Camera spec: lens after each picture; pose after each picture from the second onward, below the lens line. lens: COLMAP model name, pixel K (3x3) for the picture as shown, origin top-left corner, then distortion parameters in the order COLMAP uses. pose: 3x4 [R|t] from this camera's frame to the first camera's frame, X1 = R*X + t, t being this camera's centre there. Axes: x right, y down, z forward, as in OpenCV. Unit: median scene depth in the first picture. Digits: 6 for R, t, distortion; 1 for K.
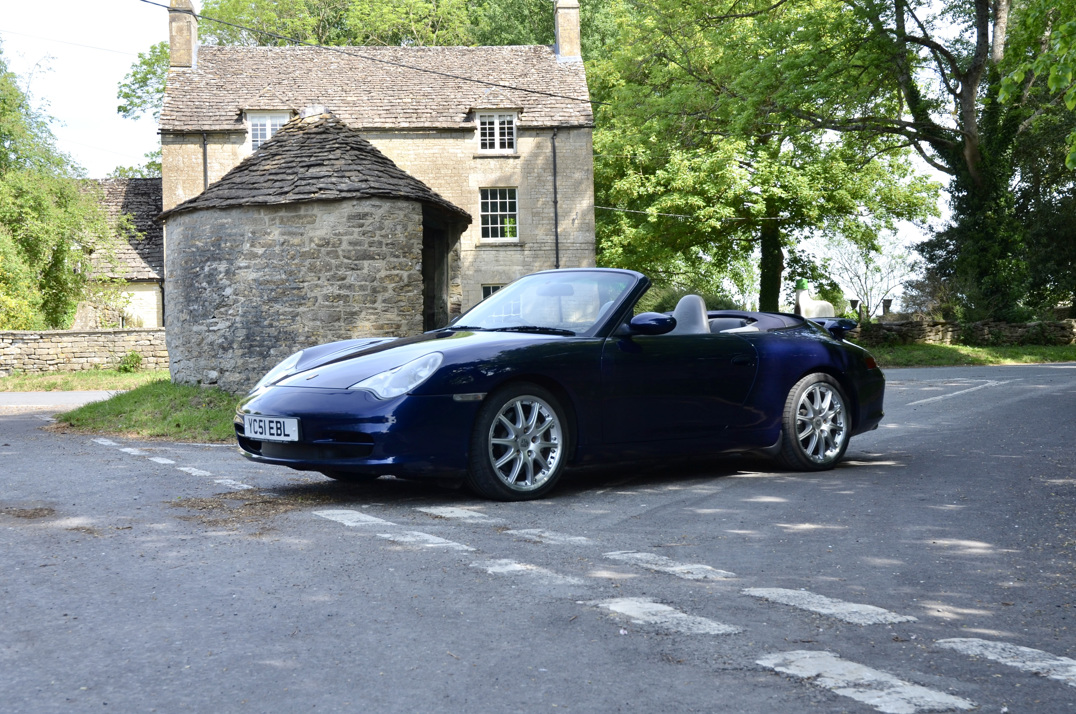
lens RADIAL K [[1453.6, 0, 538.0], [0, 1453.6, 357.0], [0, 0, 1]] dist [0.005612, -0.039944]
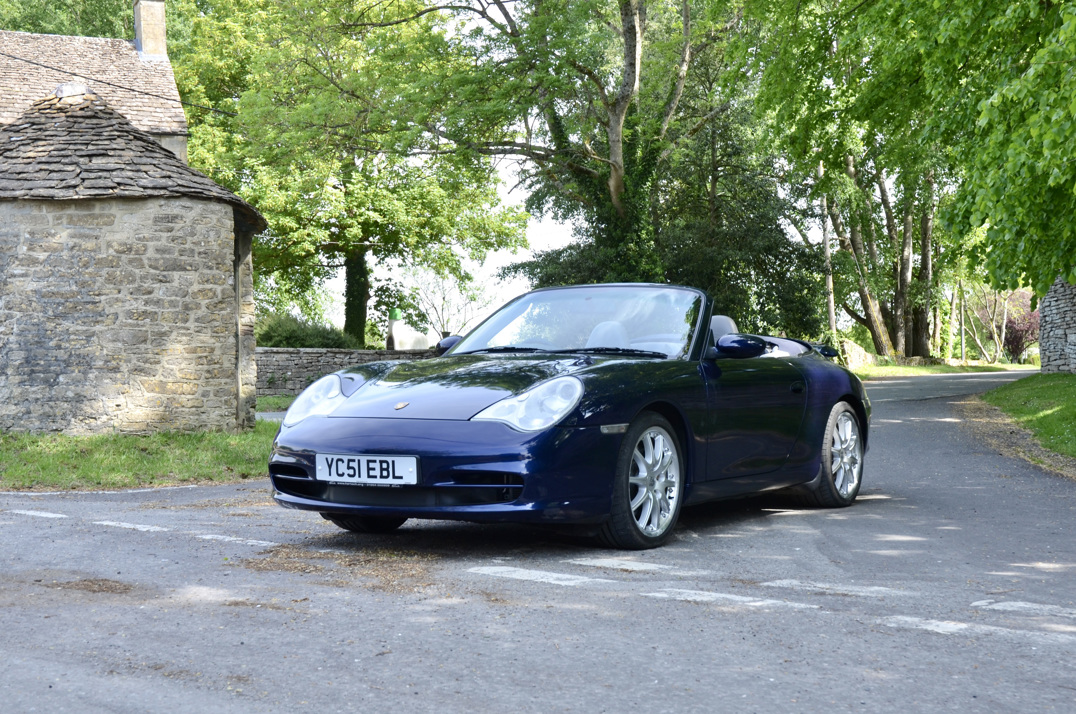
lens RADIAL K [[1525.6, 0, 581.8], [0, 1525.6, 405.8], [0, 0, 1]] dist [-0.051981, 0.371706]
pose [[0.940004, -0.000894, 0.341162, -0.198014], [-0.002342, 0.999956, 0.009073, 0.003062], [-0.341155, -0.009328, 0.939961, 0.087209]]
